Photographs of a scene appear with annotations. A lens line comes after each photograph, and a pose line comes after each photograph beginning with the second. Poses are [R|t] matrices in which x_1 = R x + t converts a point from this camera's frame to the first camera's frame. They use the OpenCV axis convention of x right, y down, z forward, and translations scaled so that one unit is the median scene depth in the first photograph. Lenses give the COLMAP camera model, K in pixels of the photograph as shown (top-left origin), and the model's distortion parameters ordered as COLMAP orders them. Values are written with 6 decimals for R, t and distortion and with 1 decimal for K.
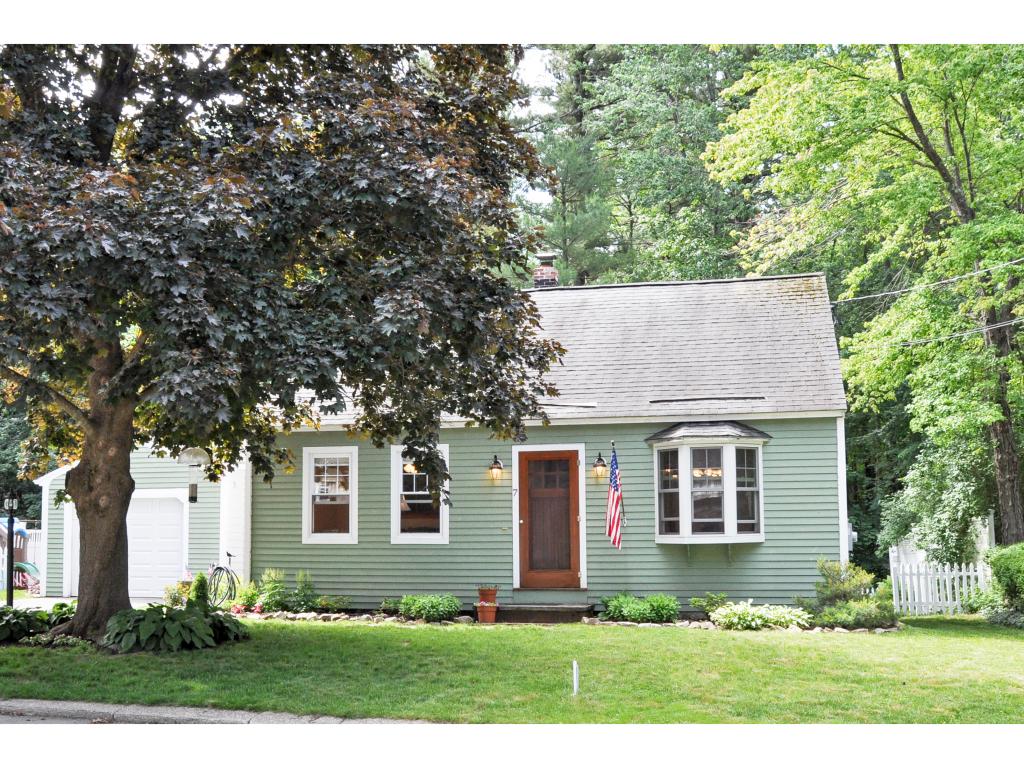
lens RADIAL K [[1090.8, 0, 512.7], [0, 1090.8, 409.2], [0, 0, 1]] dist [-0.105009, 0.006977]
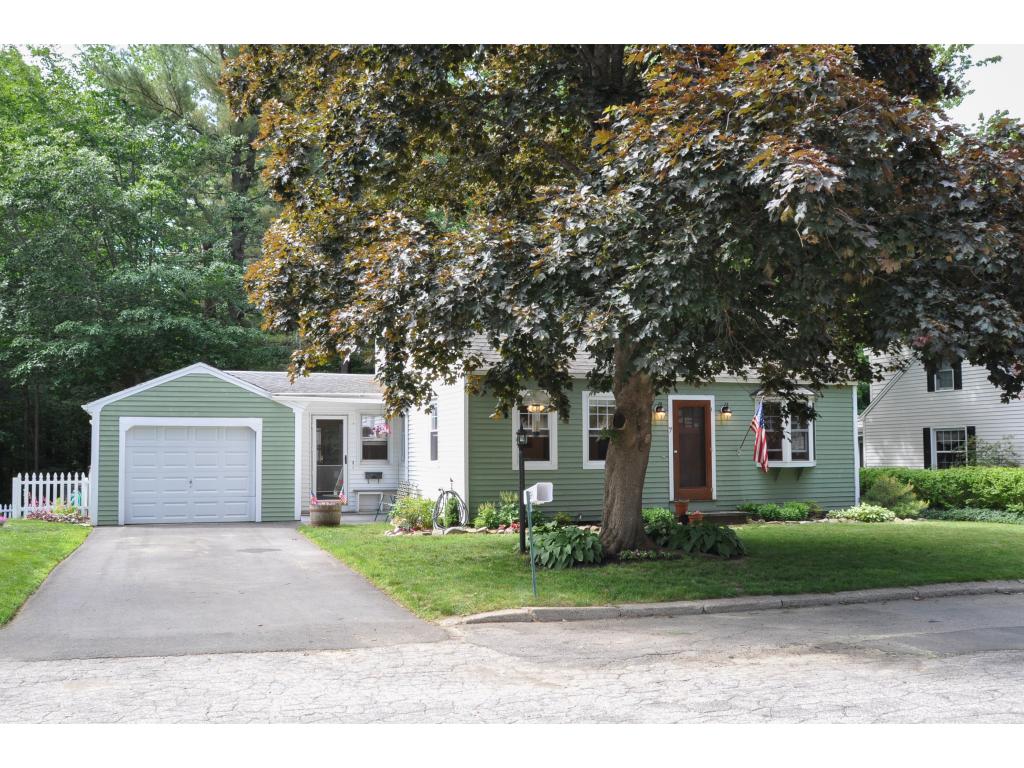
lens RADIAL K [[894.7, 0, 512.0], [0, 894.7, 384.0], [0, 0, 1]] dist [-0.125564, 0.103713]
pose [[0.846511, 0.042129, 0.530702, -0.791567], [-0.061380, 0.997940, 0.018686, 0.011773], [-0.528822, -0.048392, 0.847352, 0.185047]]
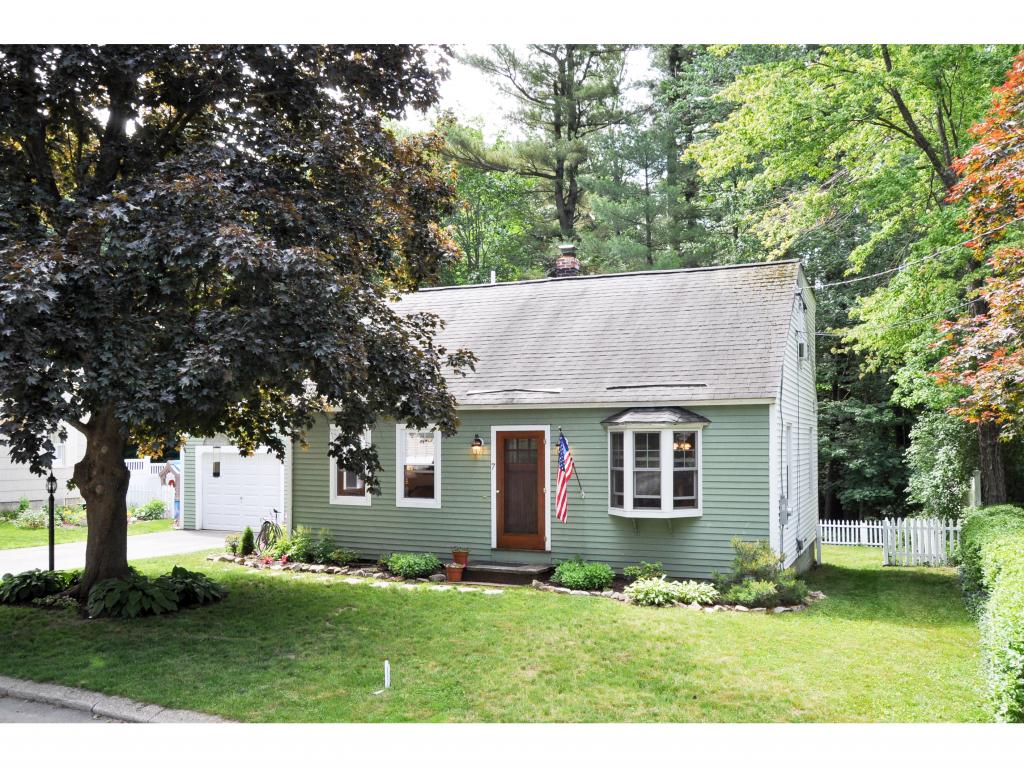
lens RADIAL K [[894.7, 0, 512.0], [0, 894.7, 383.5], [0, 0, 1]] dist [-0.125564, 0.103713]
pose [[0.982708, -0.006524, -0.185047, 0.210229], [0.014985, 0.998903, 0.044360, -0.056661], [0.184555, -0.046366, 0.981728, 0.076743]]
